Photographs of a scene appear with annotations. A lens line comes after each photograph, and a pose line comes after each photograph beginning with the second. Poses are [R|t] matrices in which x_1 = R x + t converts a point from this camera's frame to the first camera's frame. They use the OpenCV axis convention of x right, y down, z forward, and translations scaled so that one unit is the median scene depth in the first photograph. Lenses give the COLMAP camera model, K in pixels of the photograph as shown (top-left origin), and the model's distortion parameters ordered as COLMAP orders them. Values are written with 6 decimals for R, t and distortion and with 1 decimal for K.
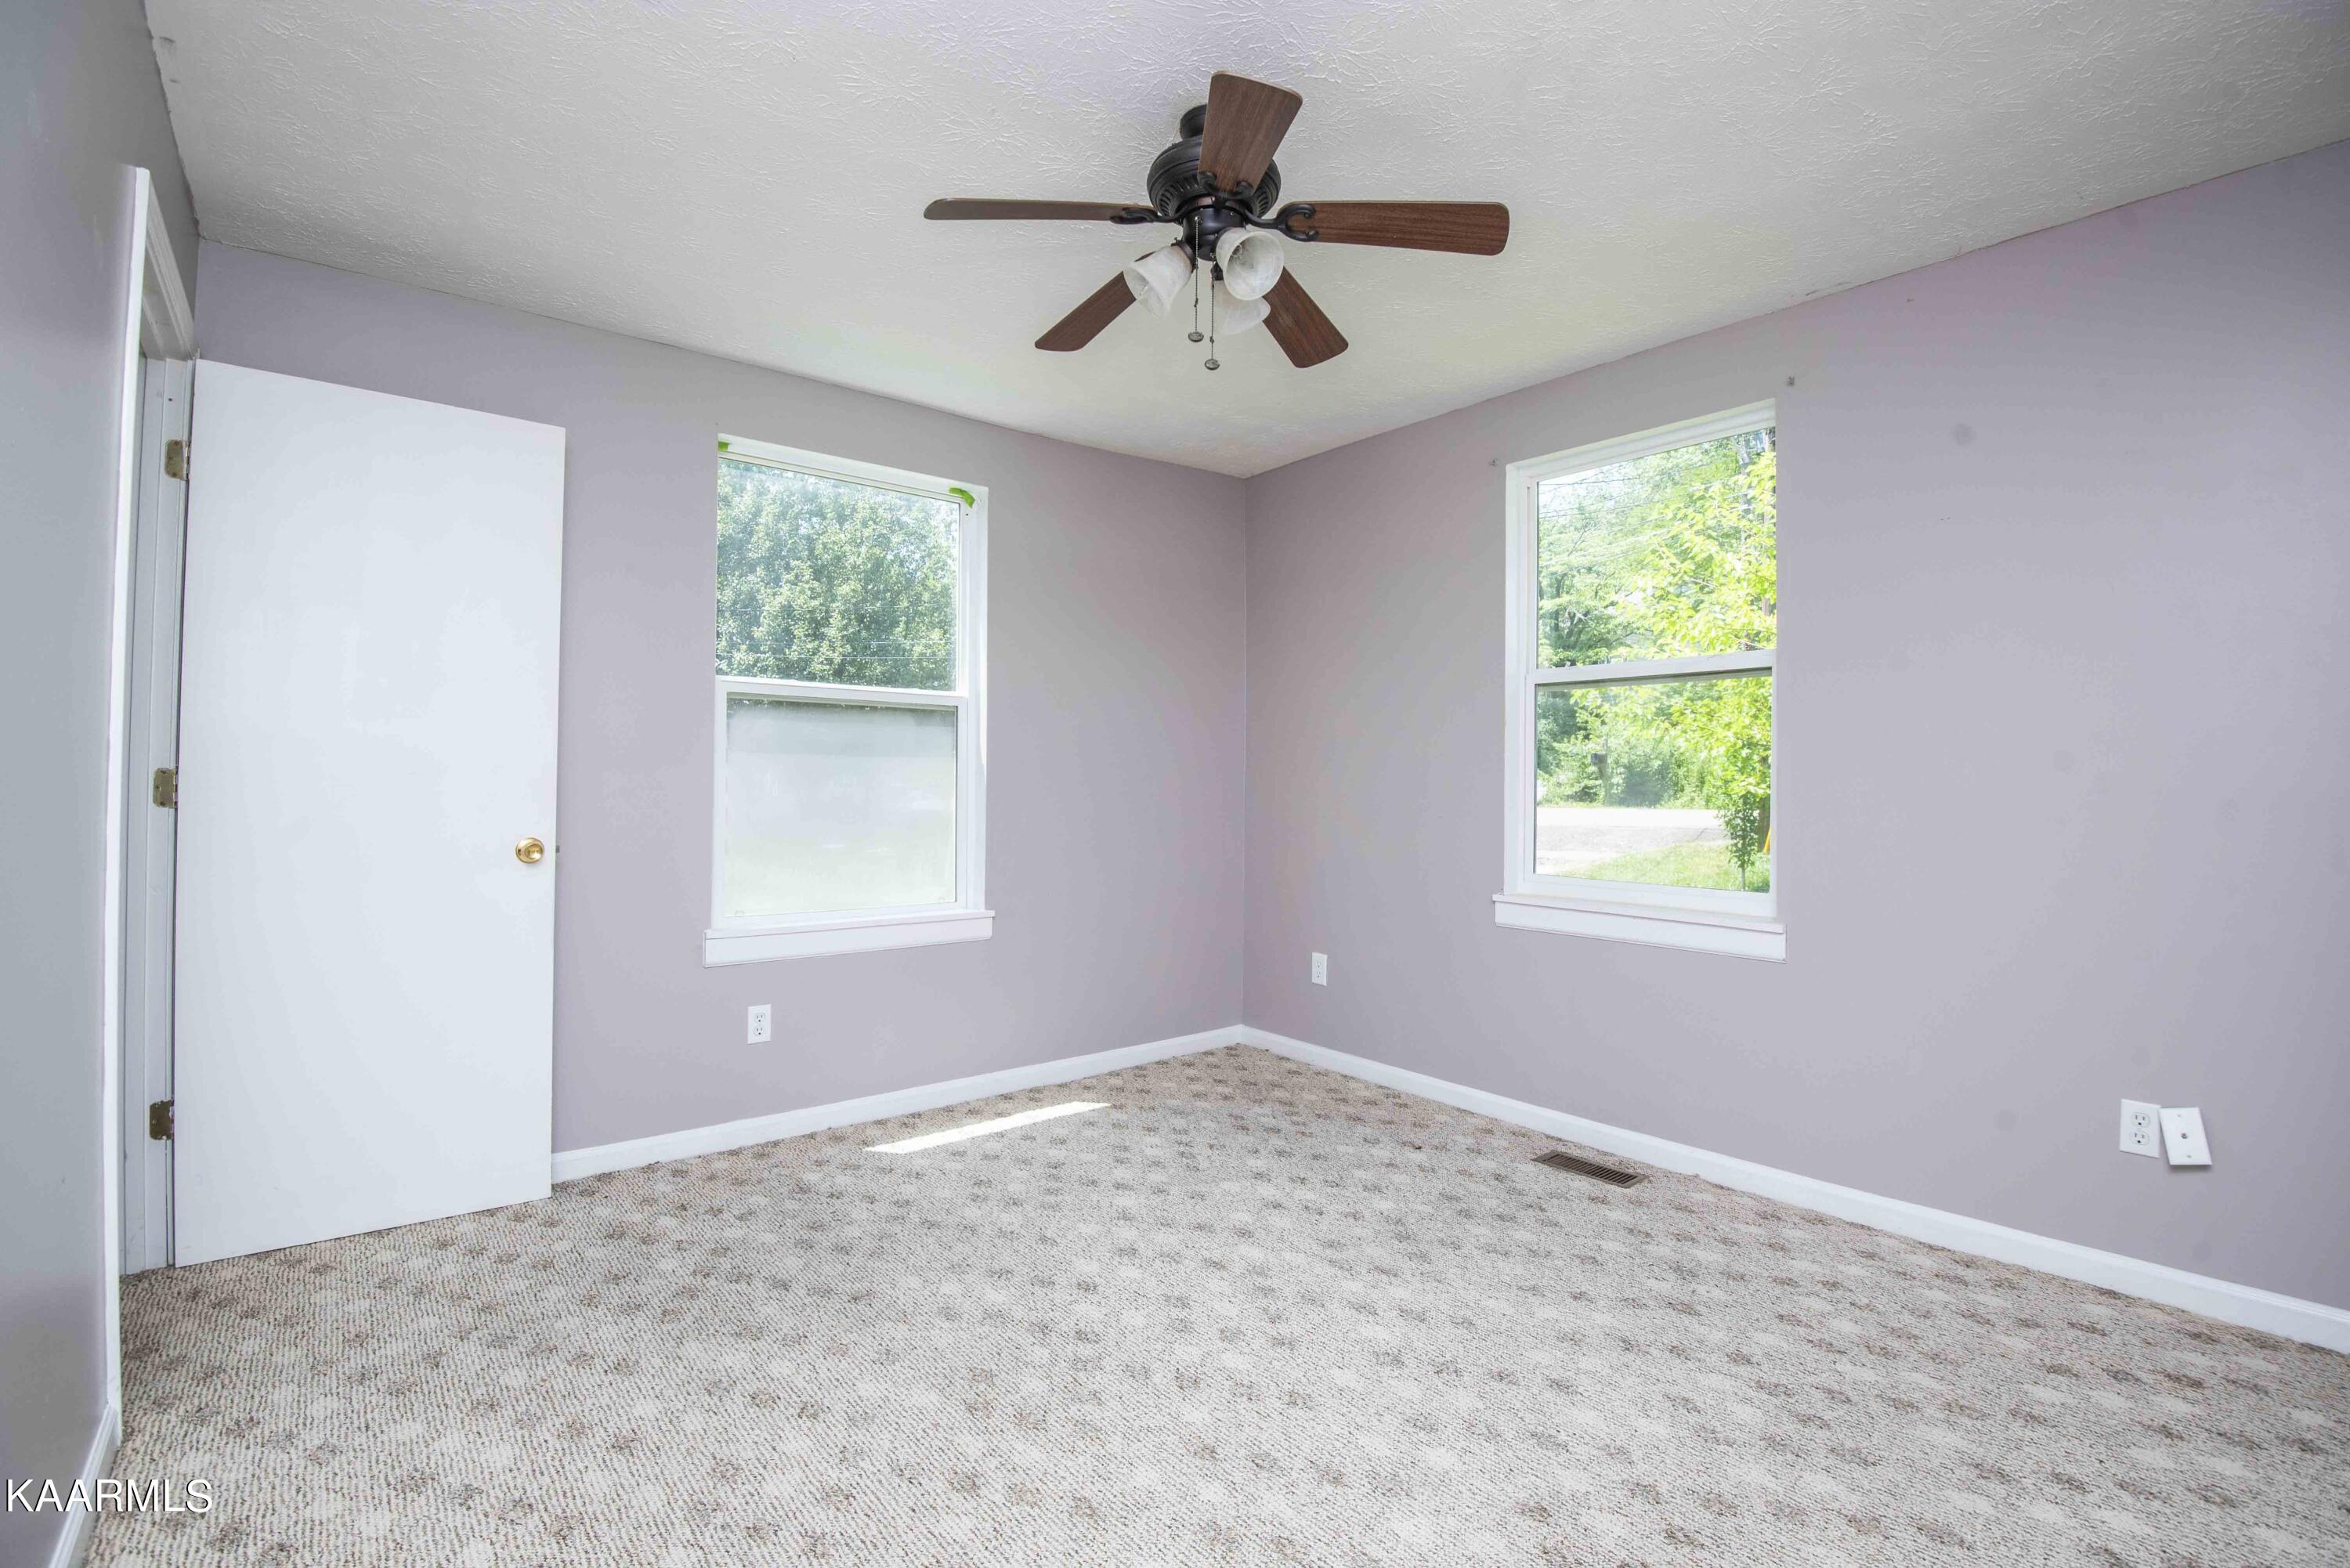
lens RADIAL K [[1077.4, 0, 1187.1], [0, 1077.4, 775.7], [0, 0, 1]] dist [-0.009652, -0.015211]
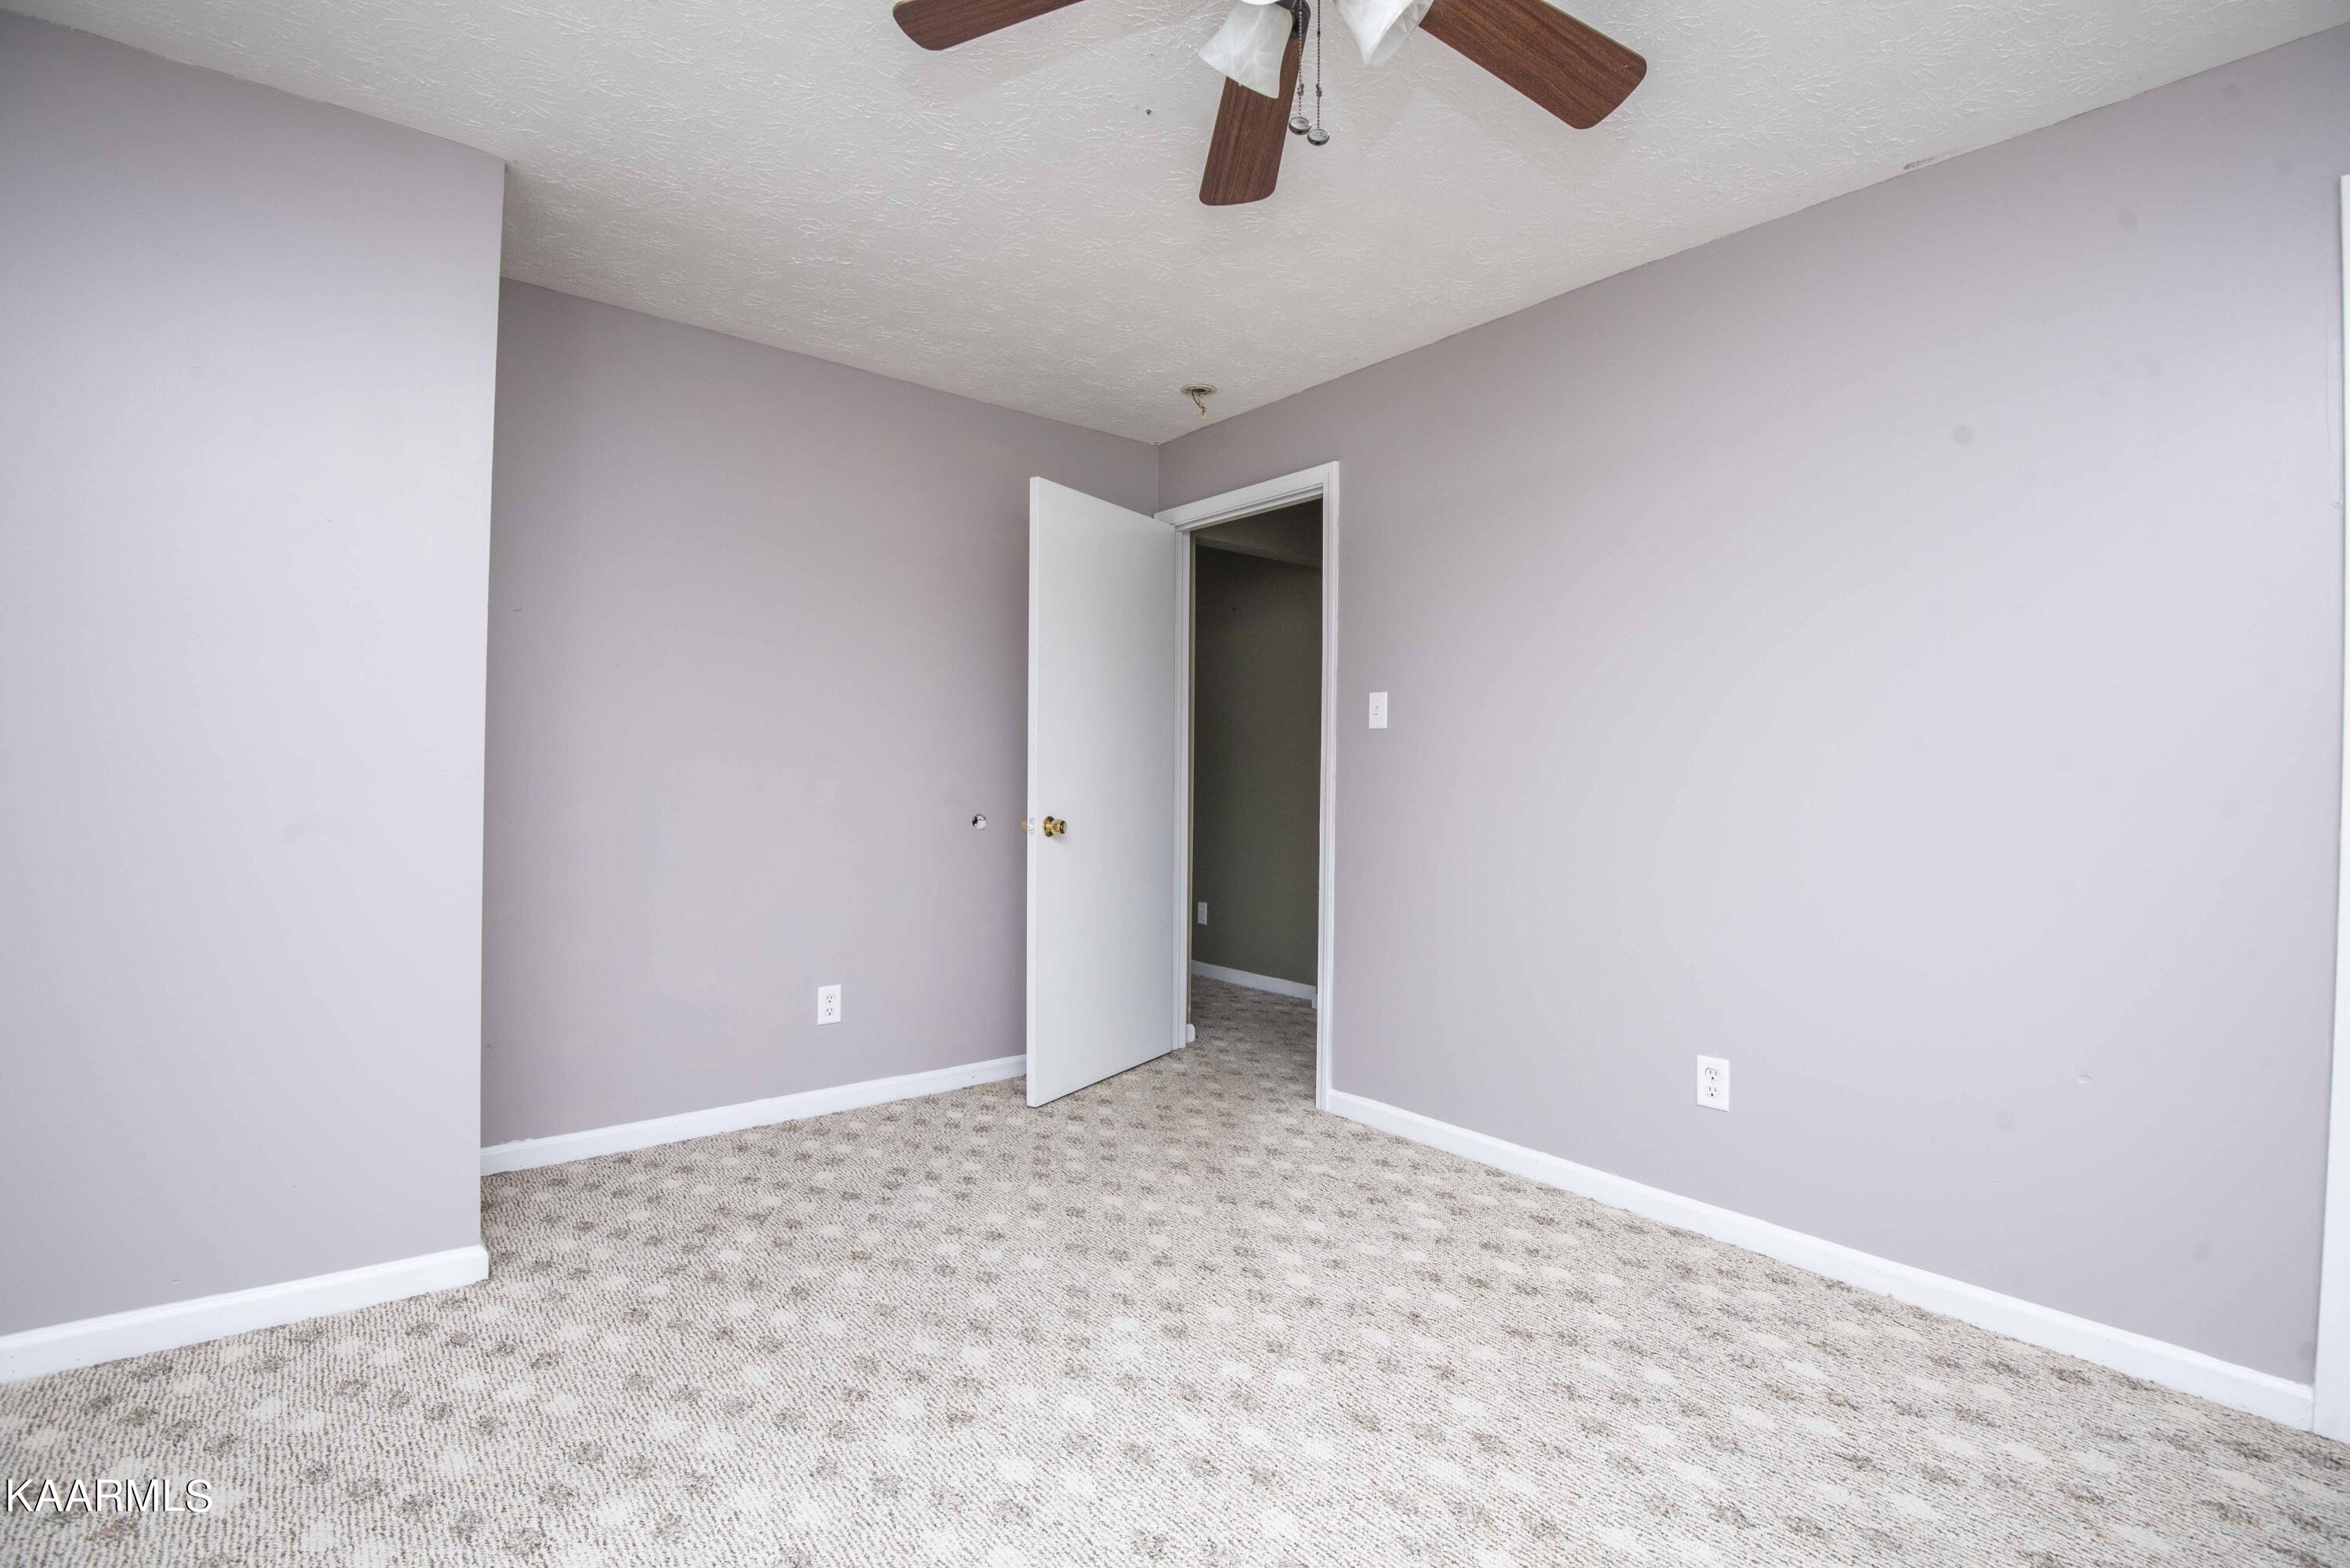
lens RADIAL K [[1077.4, 0, 1187.1], [0, 1077.4, 775.7], [0, 0, 1]] dist [-0.009652, -0.015211]
pose [[-0.999808, -0.019163, -0.004101, 0.071299], [-0.019112, 0.999745, -0.012019, 0.020636], [0.004330, -0.011938, -0.999919, 1.402772]]
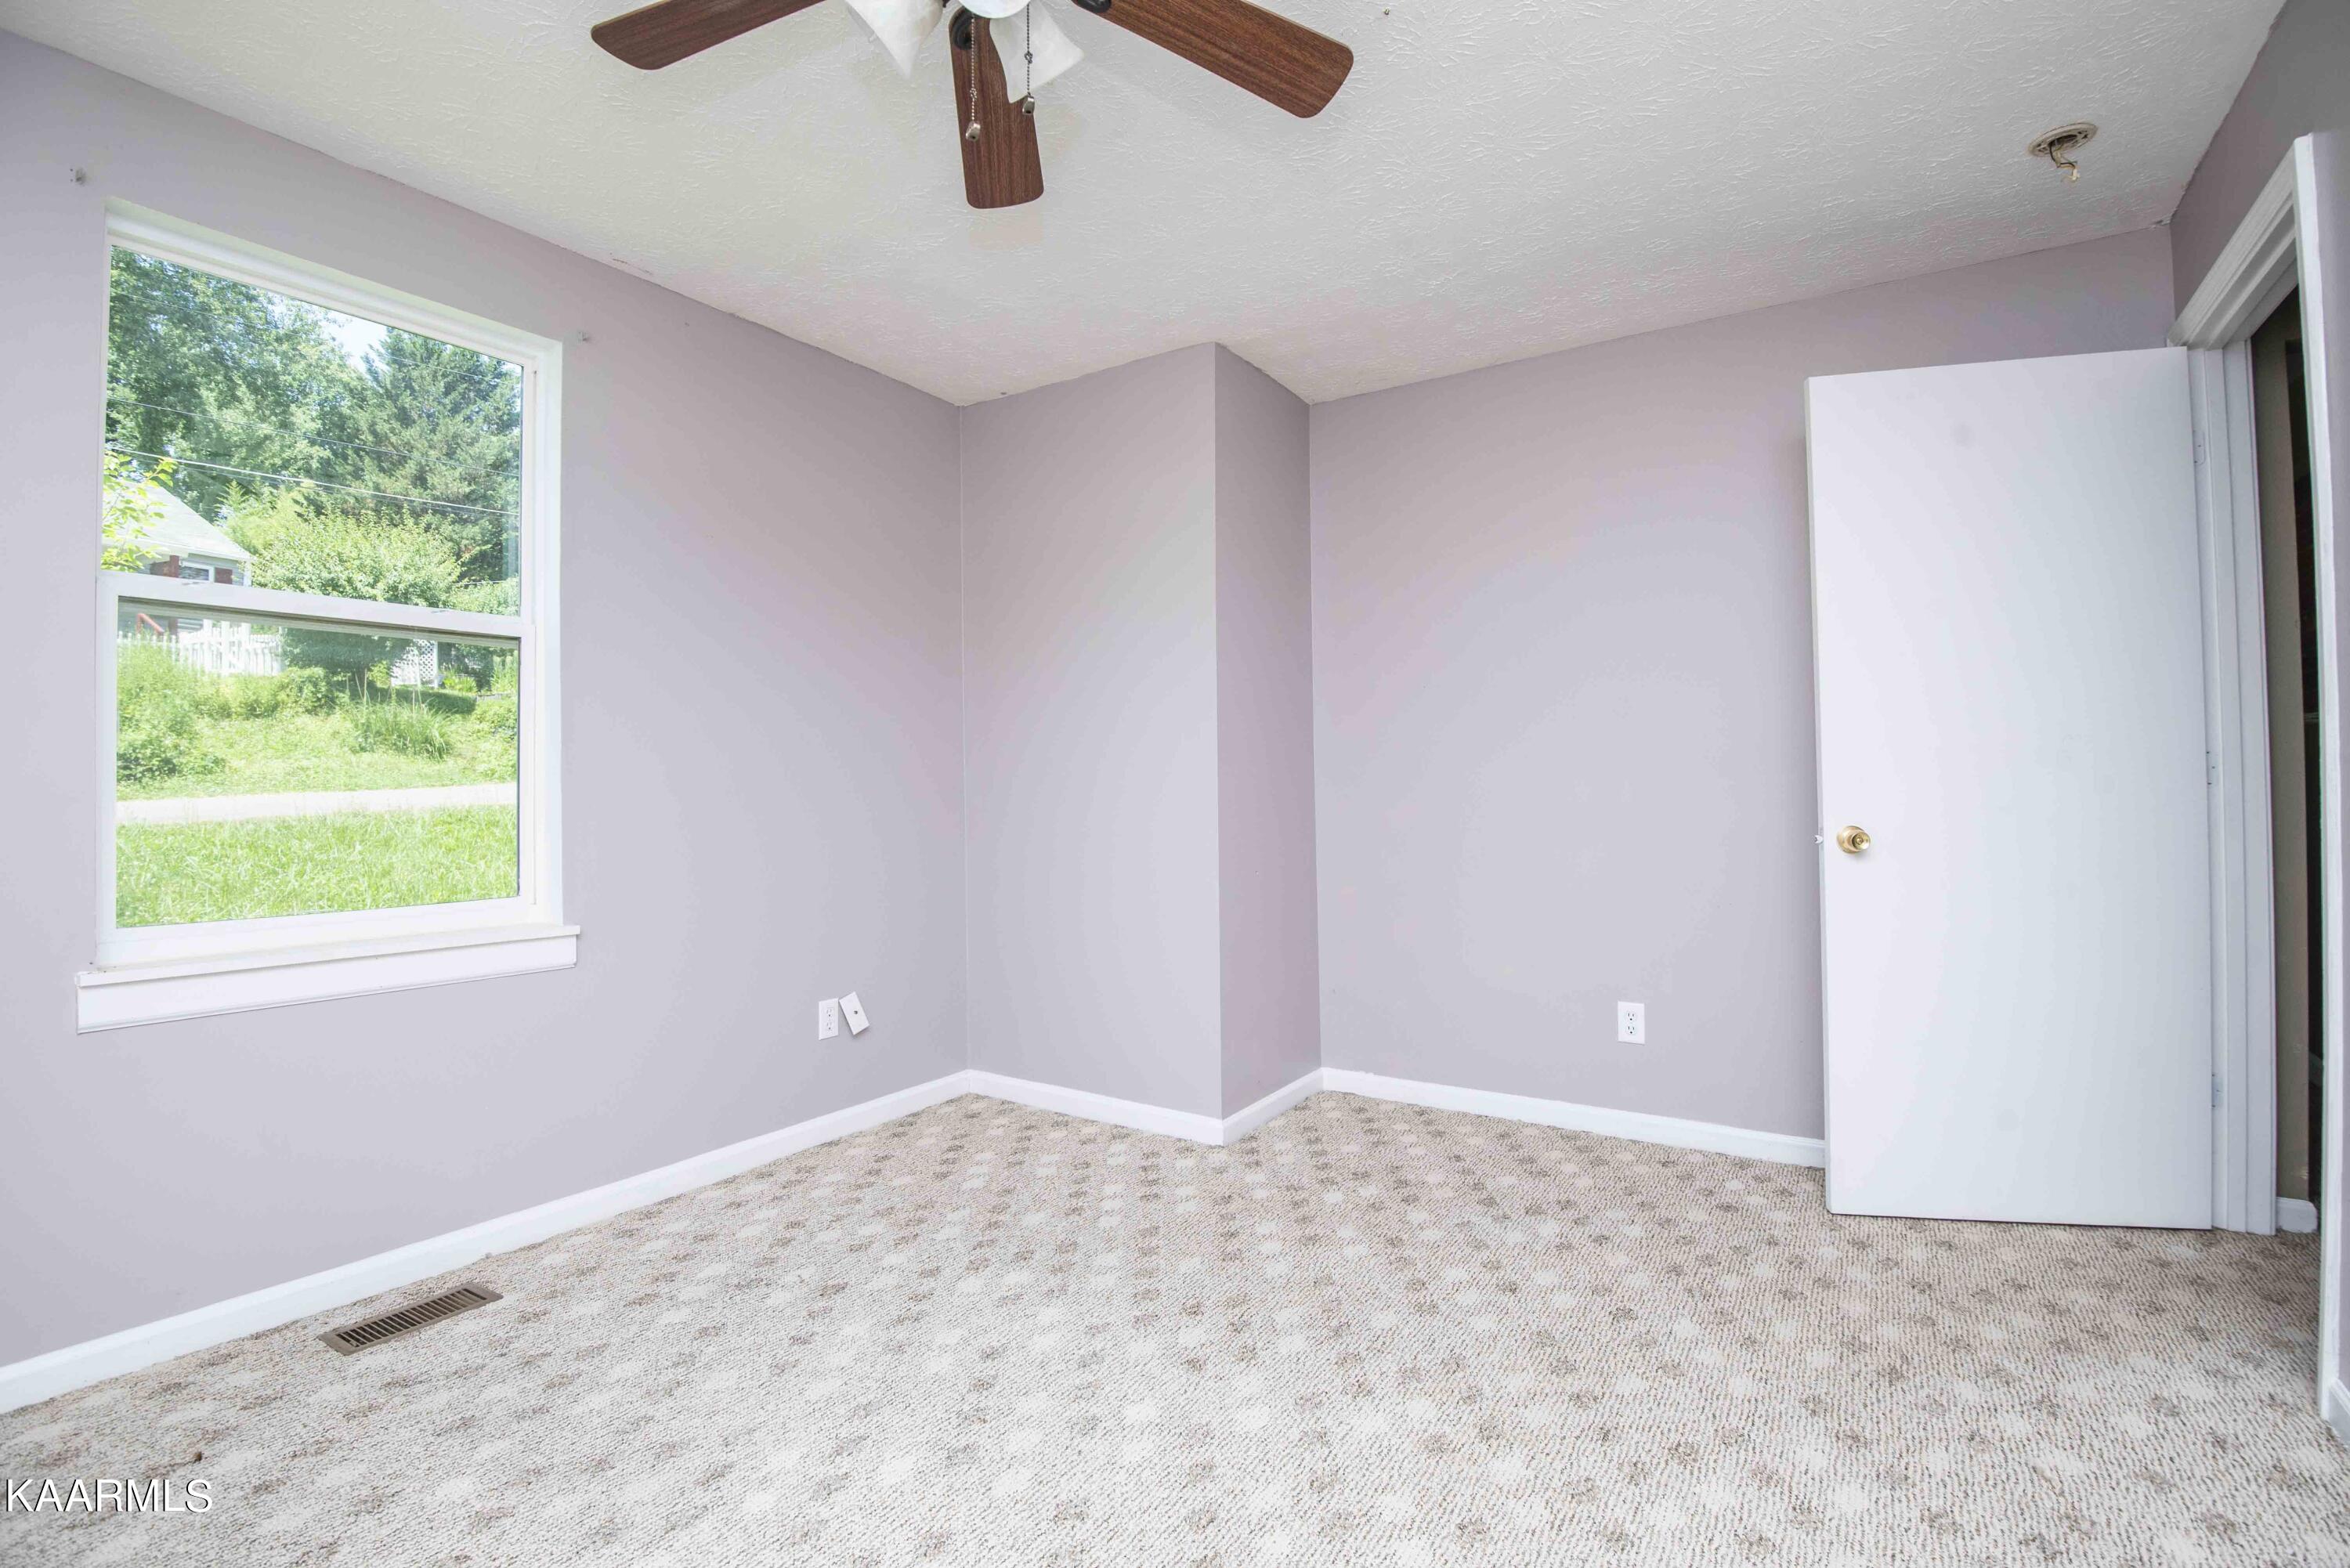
lens RADIAL K [[1077.4, 0, 1187.1], [0, 1077.4, 775.7], [0, 0, 1]] dist [-0.009652, -0.015211]
pose [[-0.307307, 0.003084, 0.951606, -0.551293], [-0.002411, 0.999989, -0.004019, 0.016863], [-0.951608, -0.003529, -0.307296, 0.915697]]
